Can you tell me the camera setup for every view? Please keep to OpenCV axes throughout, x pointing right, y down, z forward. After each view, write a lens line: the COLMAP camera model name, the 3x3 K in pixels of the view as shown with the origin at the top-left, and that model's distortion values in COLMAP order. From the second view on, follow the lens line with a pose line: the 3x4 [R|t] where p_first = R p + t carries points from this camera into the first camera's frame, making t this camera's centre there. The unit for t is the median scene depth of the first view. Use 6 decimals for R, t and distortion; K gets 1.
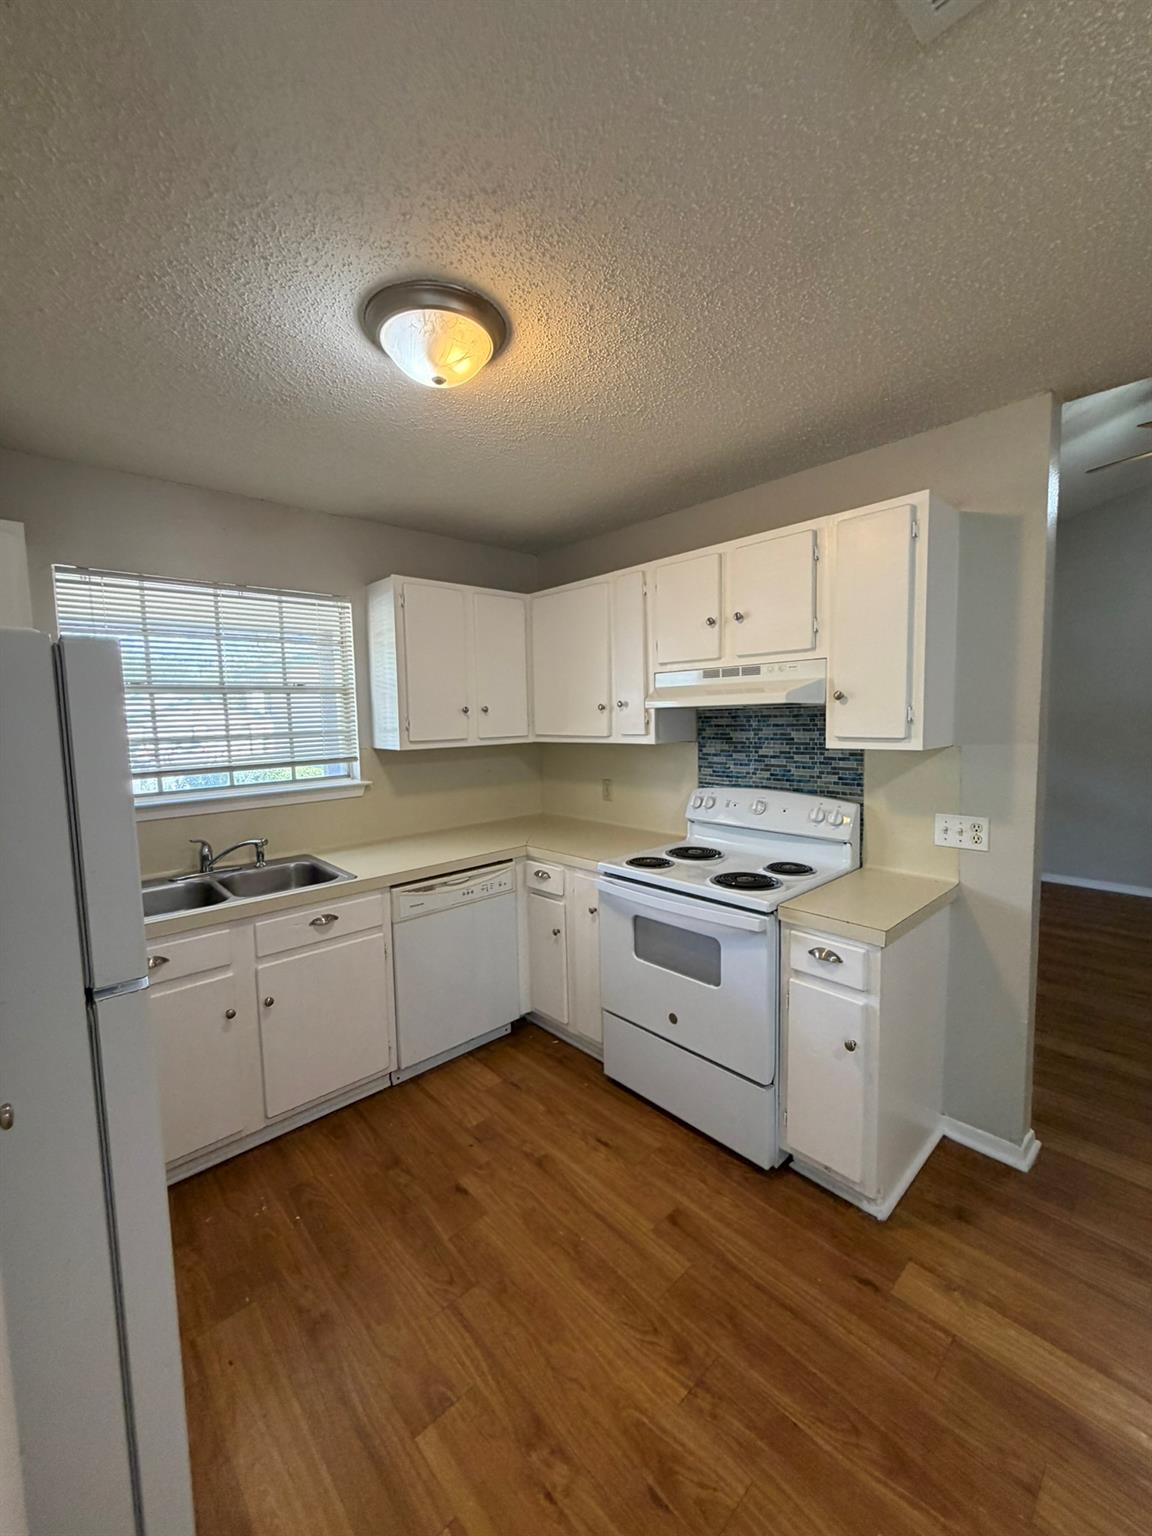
lens RADIAL K [[620.9, 0, 584.8], [0, 620.9, 756.6], [0, 0, 1]] dist [0.003335, 0.000840]
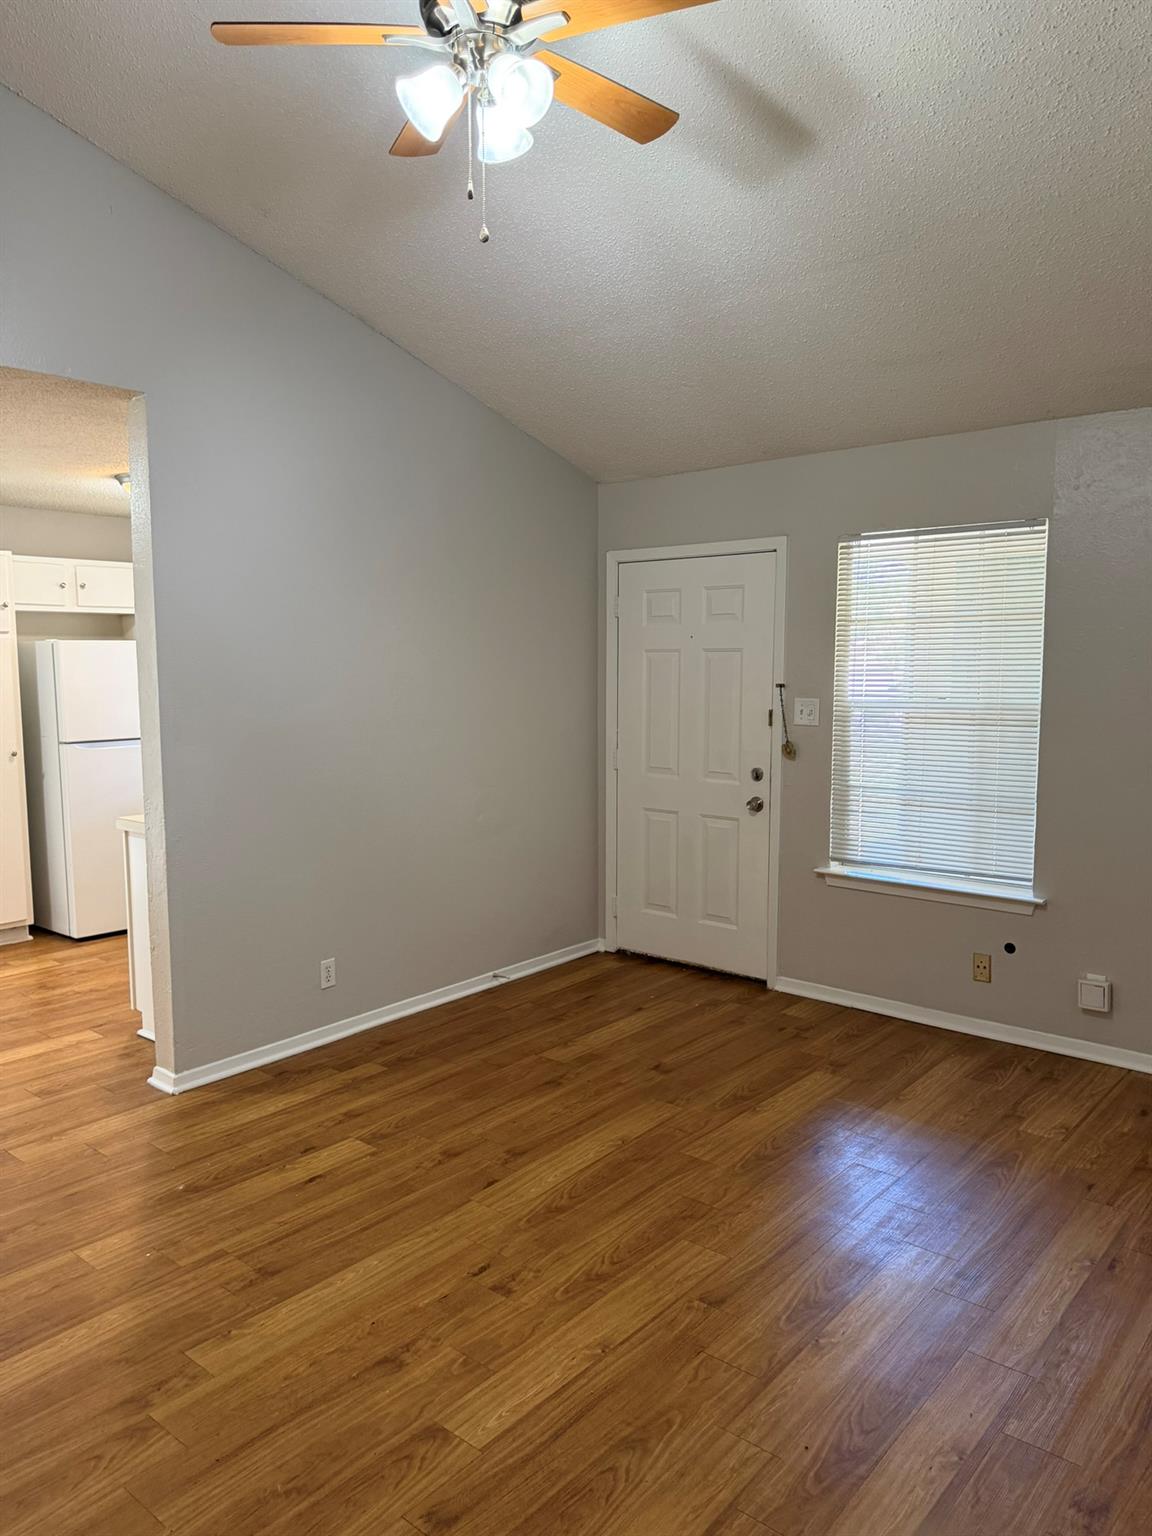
lens RADIAL K [[1090.8, 0, 592.3], [0, 1090.8, 799.7], [0, 0, 1]] dist [0.047101, -0.053501]
pose [[0.127052, 0.154254, -0.979828, 2.939102], [-0.070640, 0.986733, 0.146181, -0.214555], [0.989378, 0.050643, 0.136262, 1.631997]]
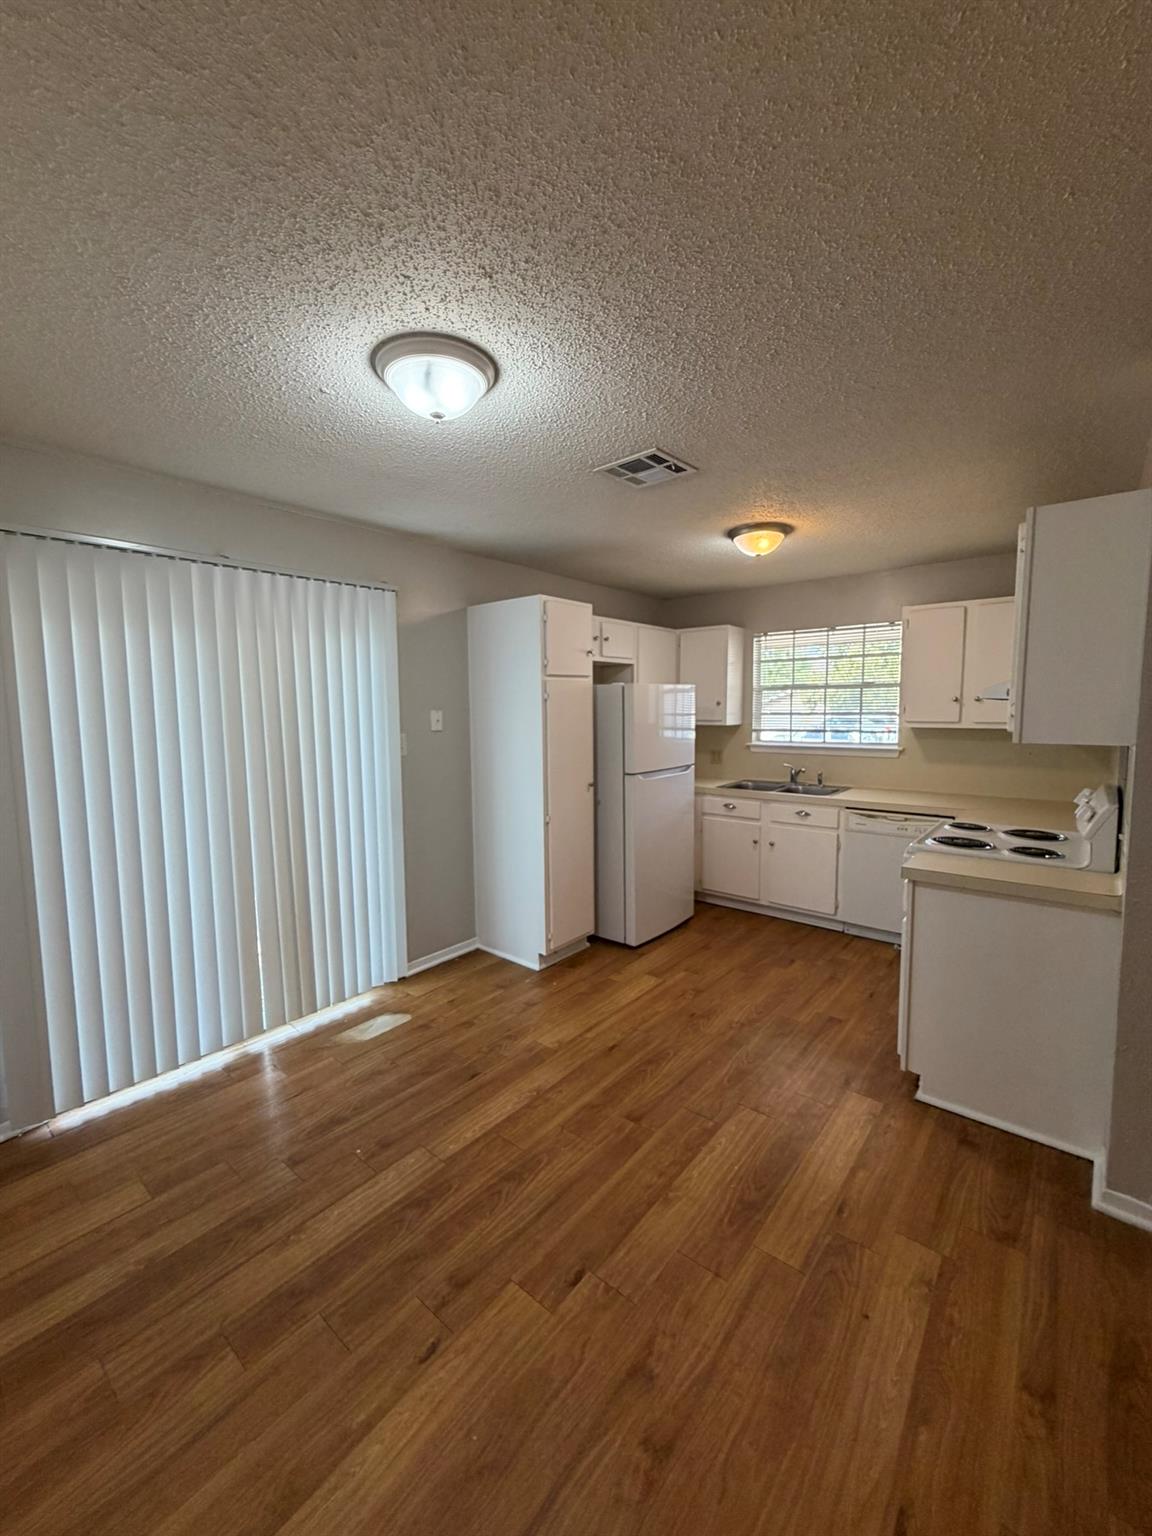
lens RADIAL K [[620.9, 0, 576.1], [0, 620.9, 761.1], [0, 0, 1]] dist [0.003335, 0.000840]
pose [[0.142218, 0.113521, -0.983304, 1.563957], [-0.072582, 0.991923, 0.104019, -0.043142], [0.987171, 0.056577, 0.149309, 0.059709]]
